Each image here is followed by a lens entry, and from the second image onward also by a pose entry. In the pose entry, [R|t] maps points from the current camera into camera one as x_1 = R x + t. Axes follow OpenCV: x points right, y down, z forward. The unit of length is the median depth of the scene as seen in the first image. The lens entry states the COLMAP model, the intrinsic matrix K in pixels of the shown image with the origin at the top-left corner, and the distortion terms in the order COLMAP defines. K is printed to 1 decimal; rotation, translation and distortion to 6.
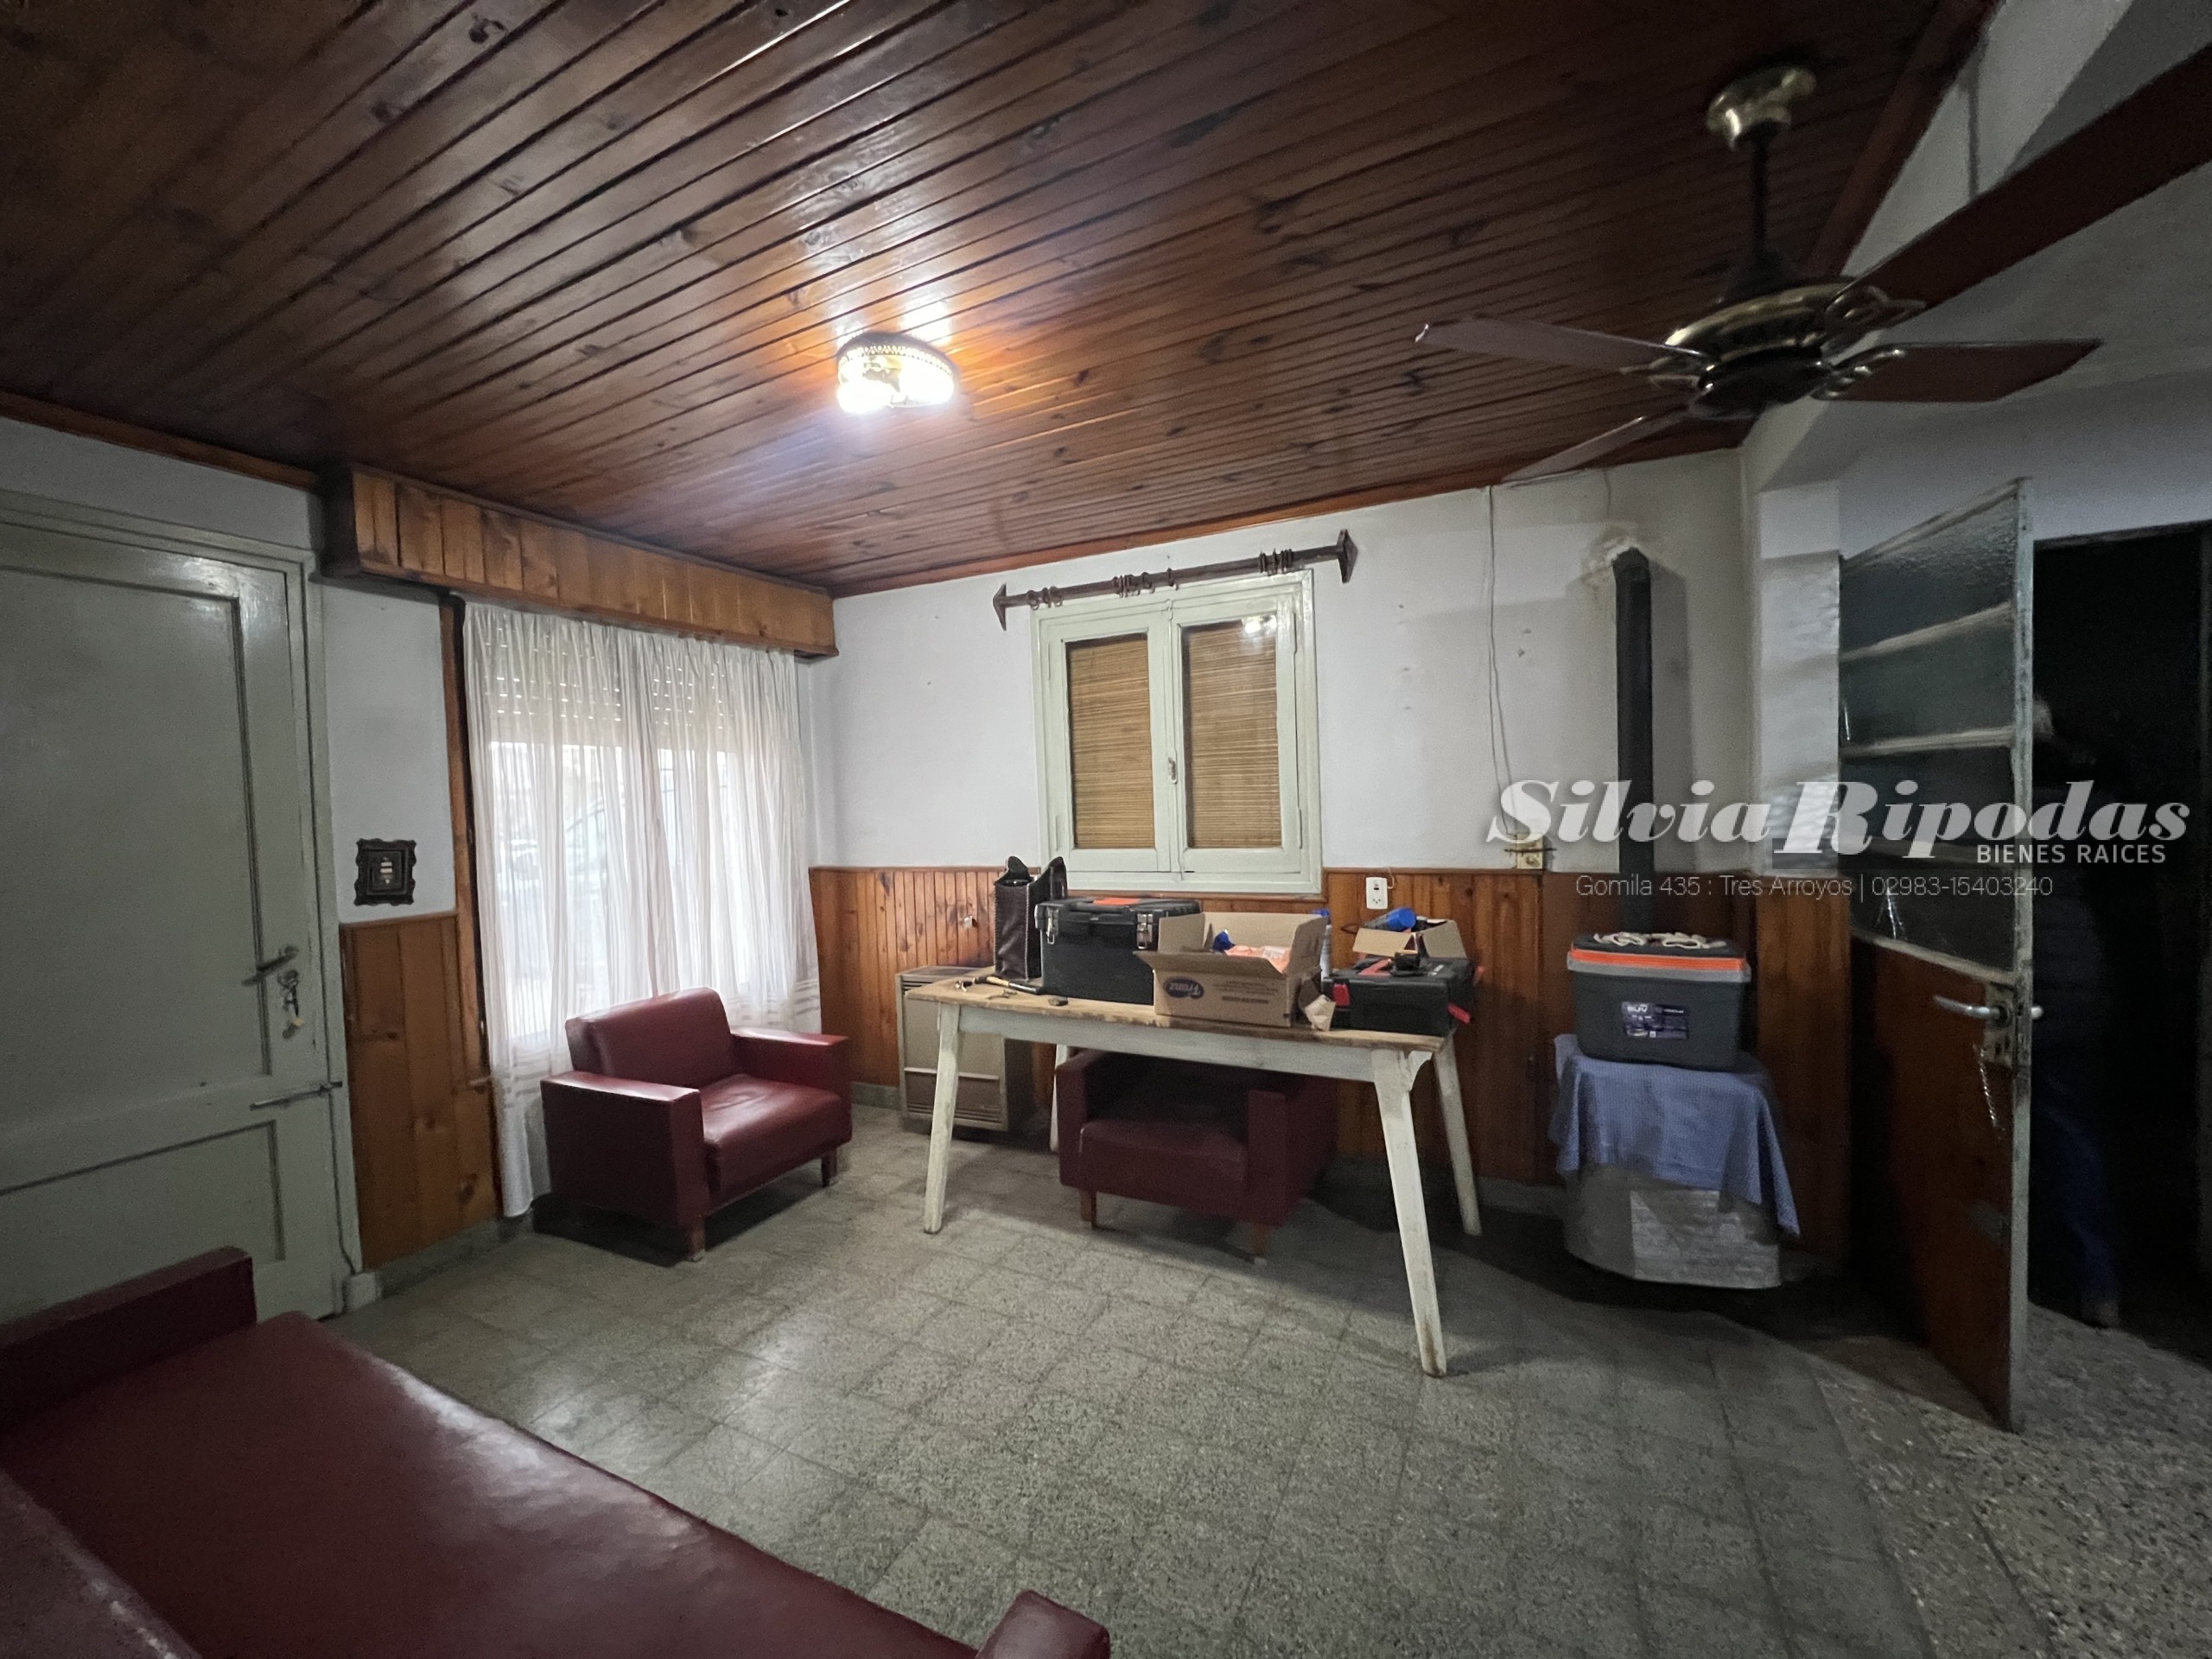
lens RADIAL K [[885.5, 0, 1103.6], [0, 885.5, 832.0], [0, 0, 1]] dist [0.001111, -0.000240]
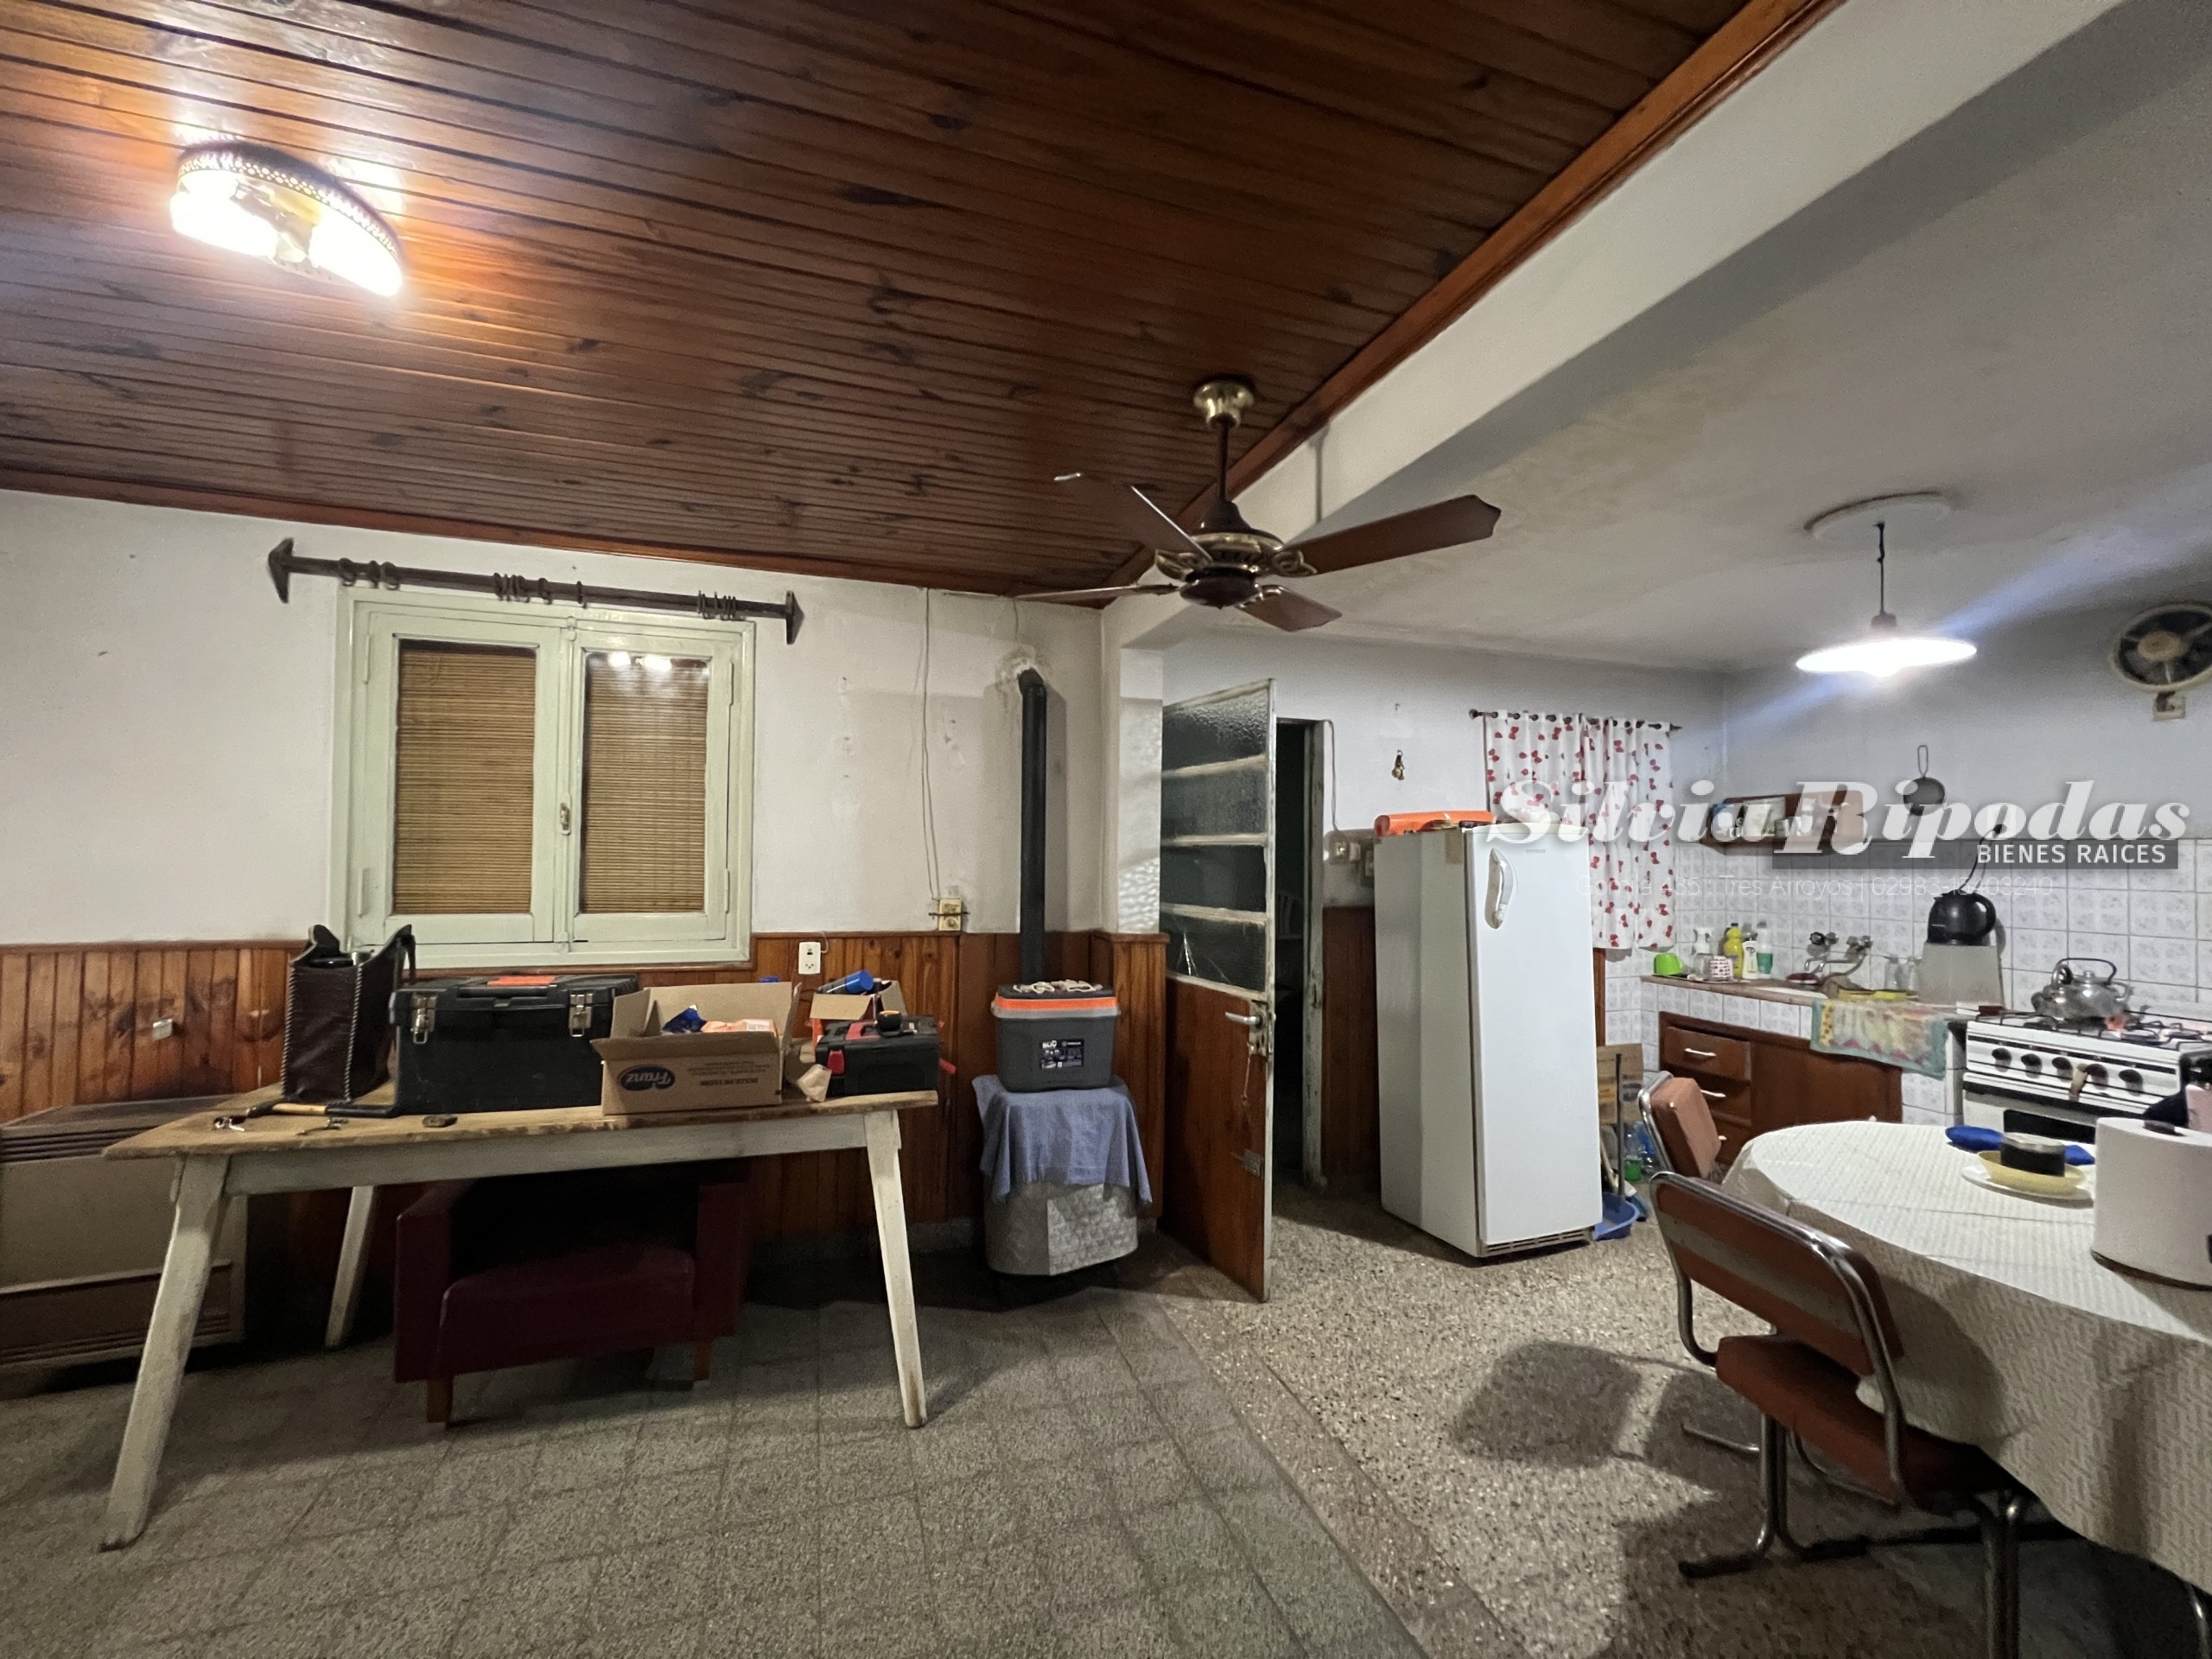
lens RADIAL K [[885.5, 0, 1106.8], [0, 885.5, 832.6], [0, 0, 1]] dist [0.001111, -0.000240]
pose [[0.705524, 0.062121, 0.705958, -0.210352], [-0.011091, 0.996997, -0.076646, 0.001645], [-0.708599, 0.046246, 0.704094, 0.076447]]
